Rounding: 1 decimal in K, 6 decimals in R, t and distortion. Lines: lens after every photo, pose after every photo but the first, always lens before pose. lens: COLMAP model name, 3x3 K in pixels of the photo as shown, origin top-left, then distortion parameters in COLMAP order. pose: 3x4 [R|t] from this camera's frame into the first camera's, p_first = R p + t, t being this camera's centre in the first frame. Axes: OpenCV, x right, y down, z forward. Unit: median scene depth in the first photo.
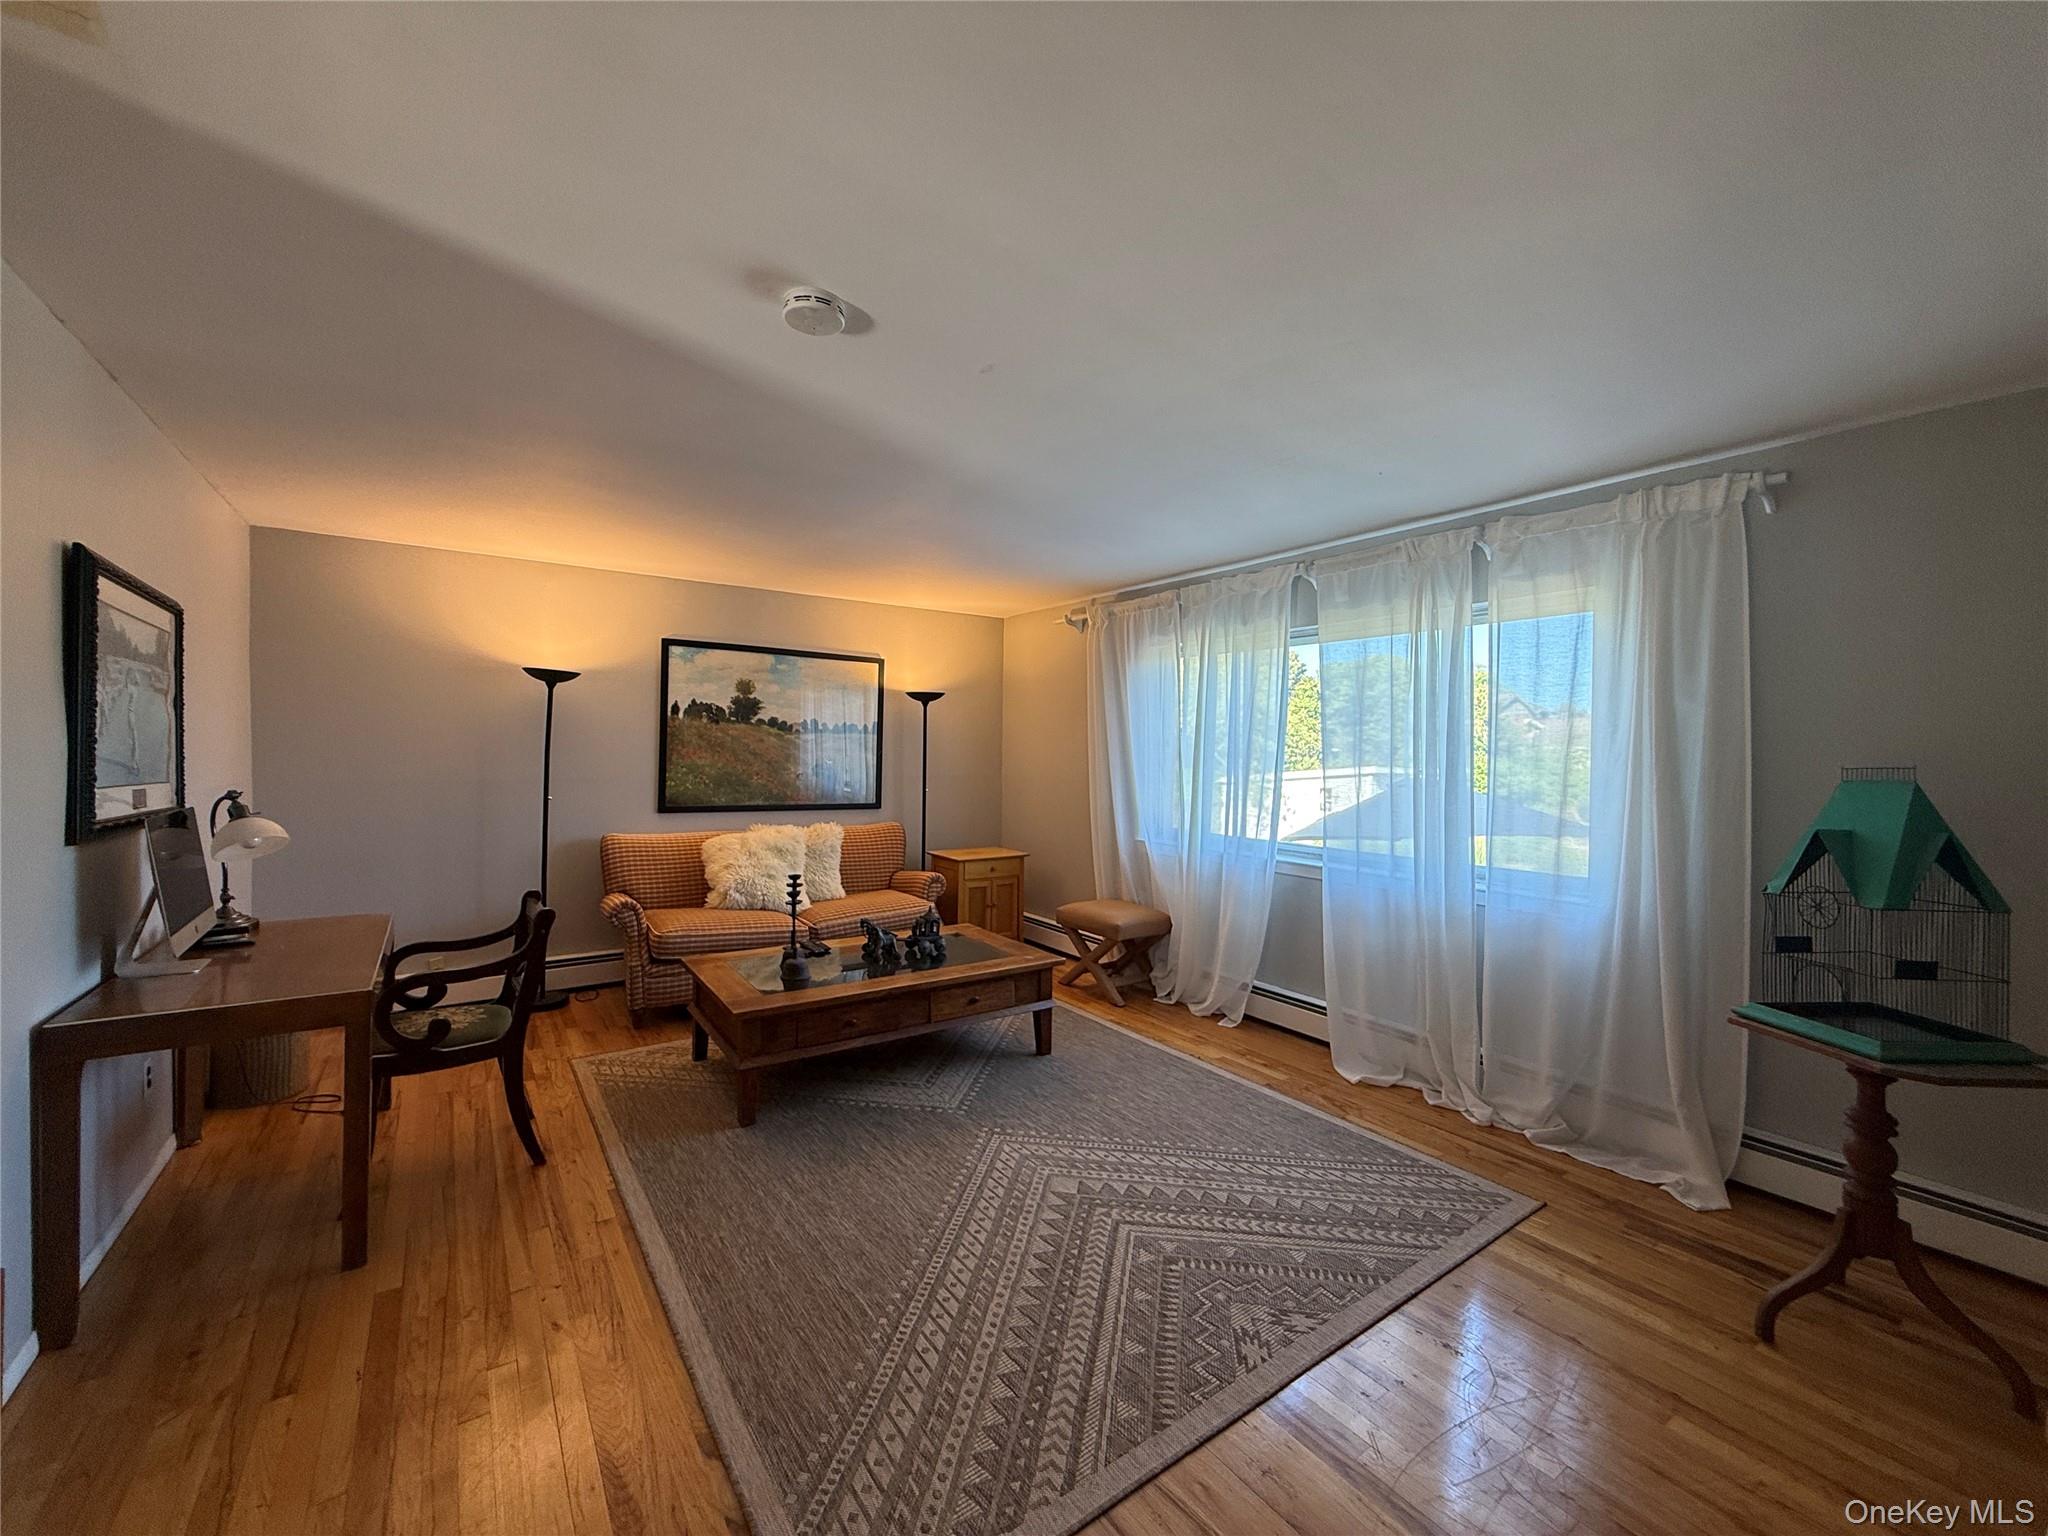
lens RADIAL K [[820.9, 0, 1015.2], [0, 820.9, 766.9], [0, 0, 1]] dist [0.001244, -0.000212]
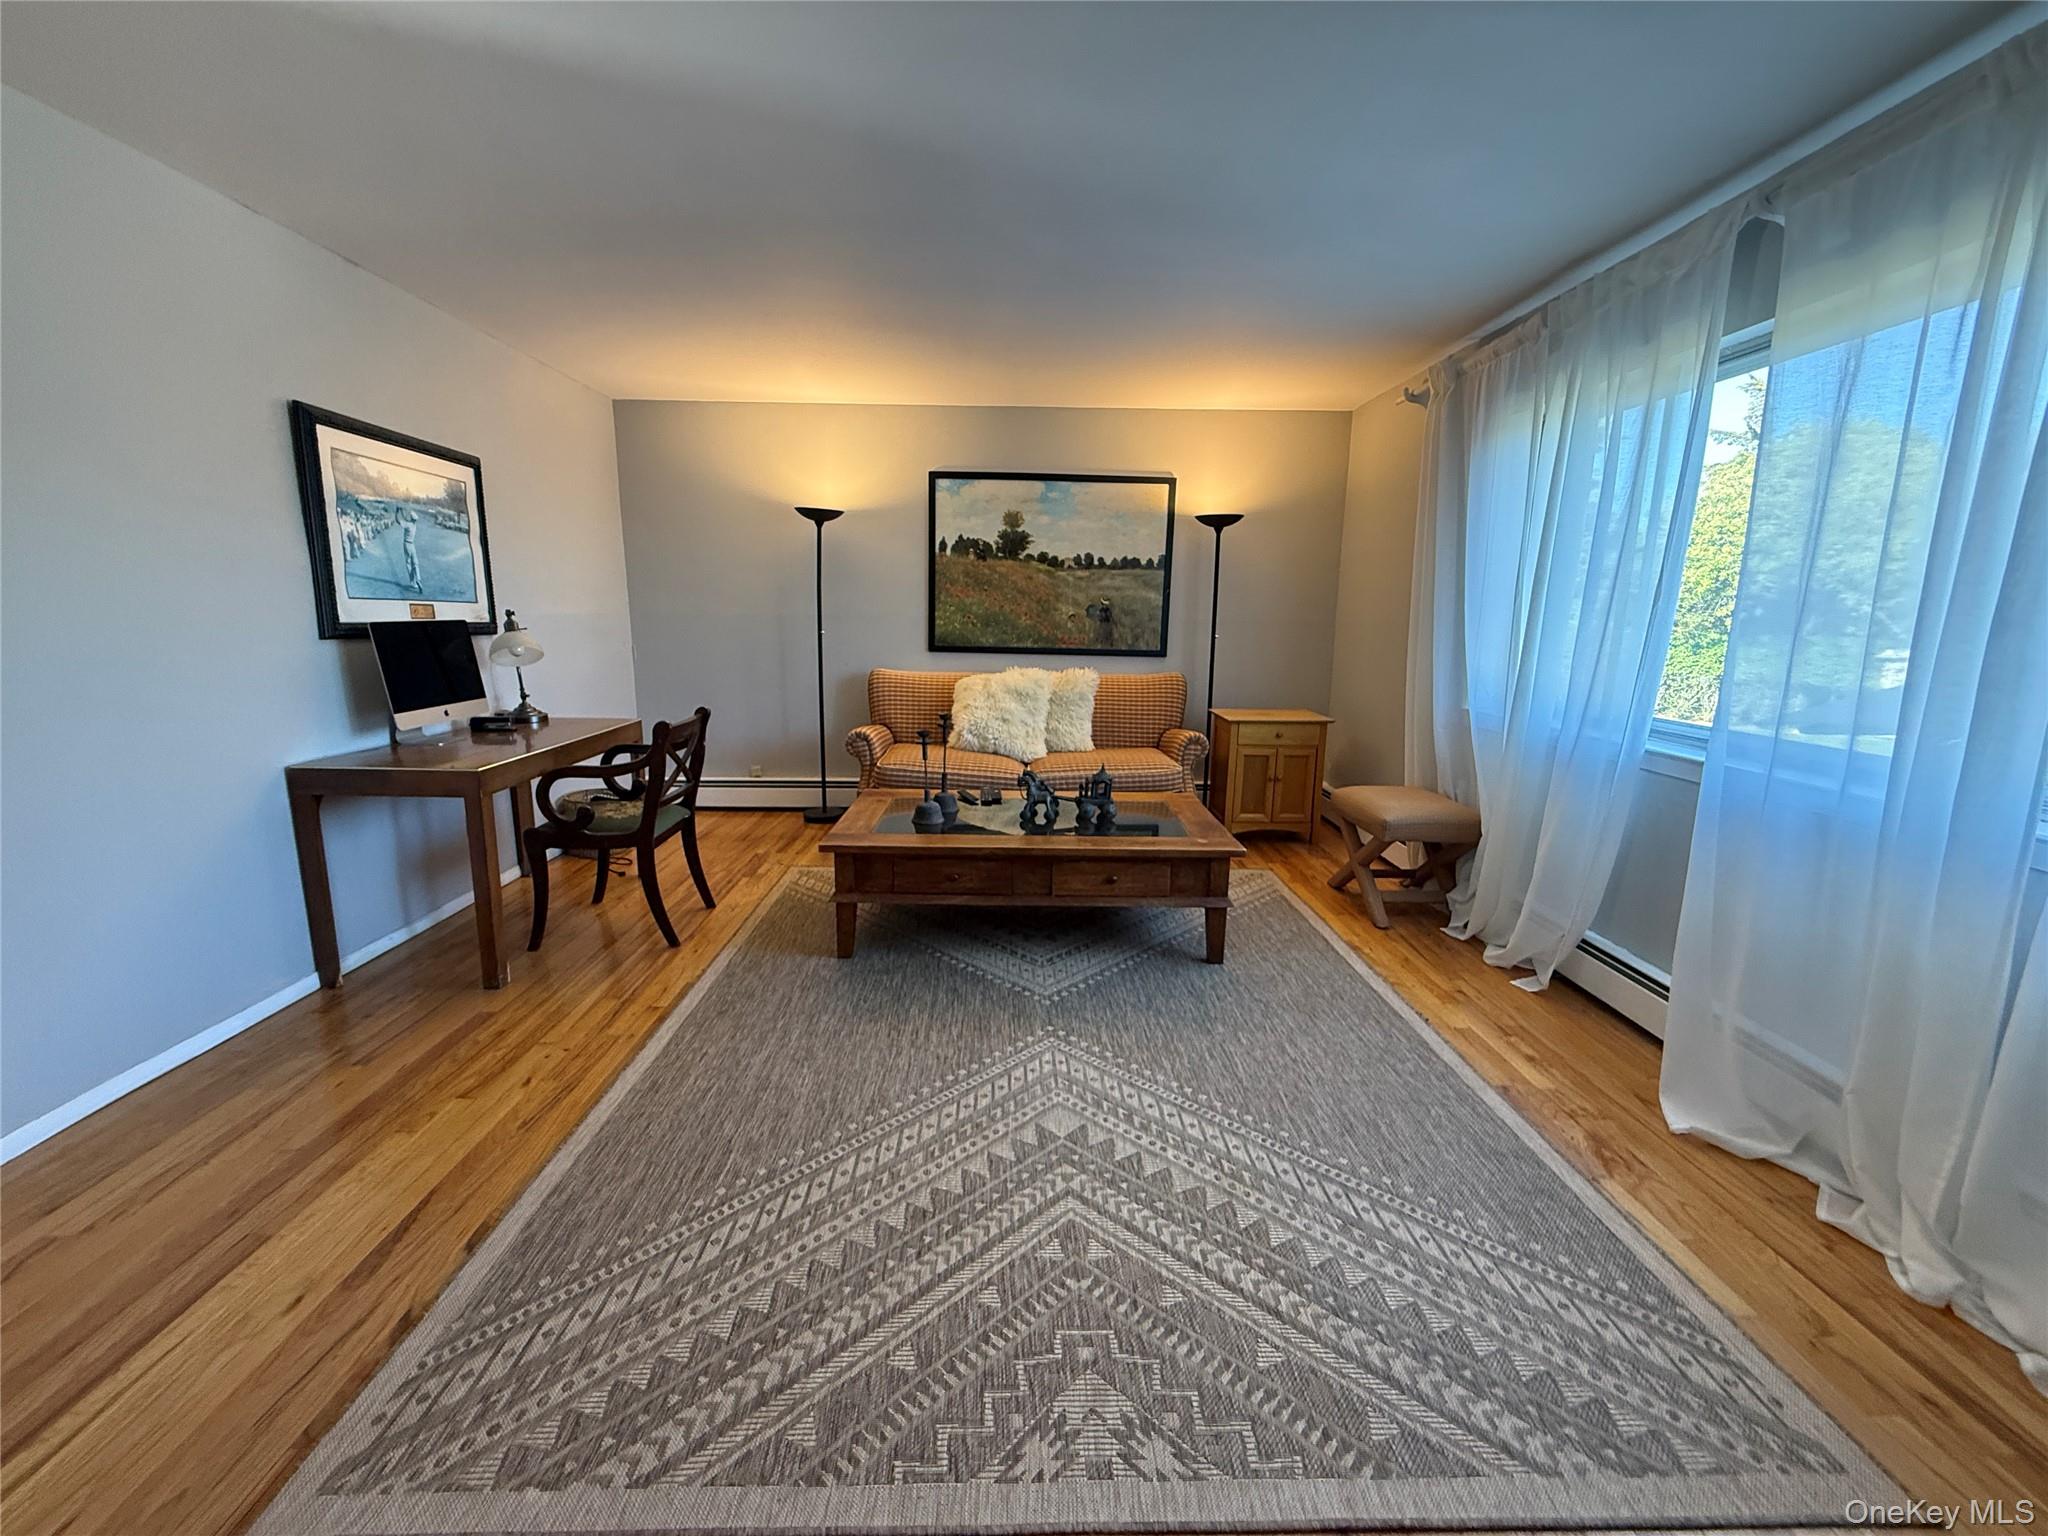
lens RADIAL K [[820.9, 0, 1021.6], [0, 820.9, 761.5], [0, 0, 1]] dist [0.001244, -0.000212]
pose [[0.827960, 0.098100, -0.552140, 0.337534], [-0.011568, 0.987359, 0.158079, 0.040951], [0.560668, -0.124496, 0.818628, 0.308770]]
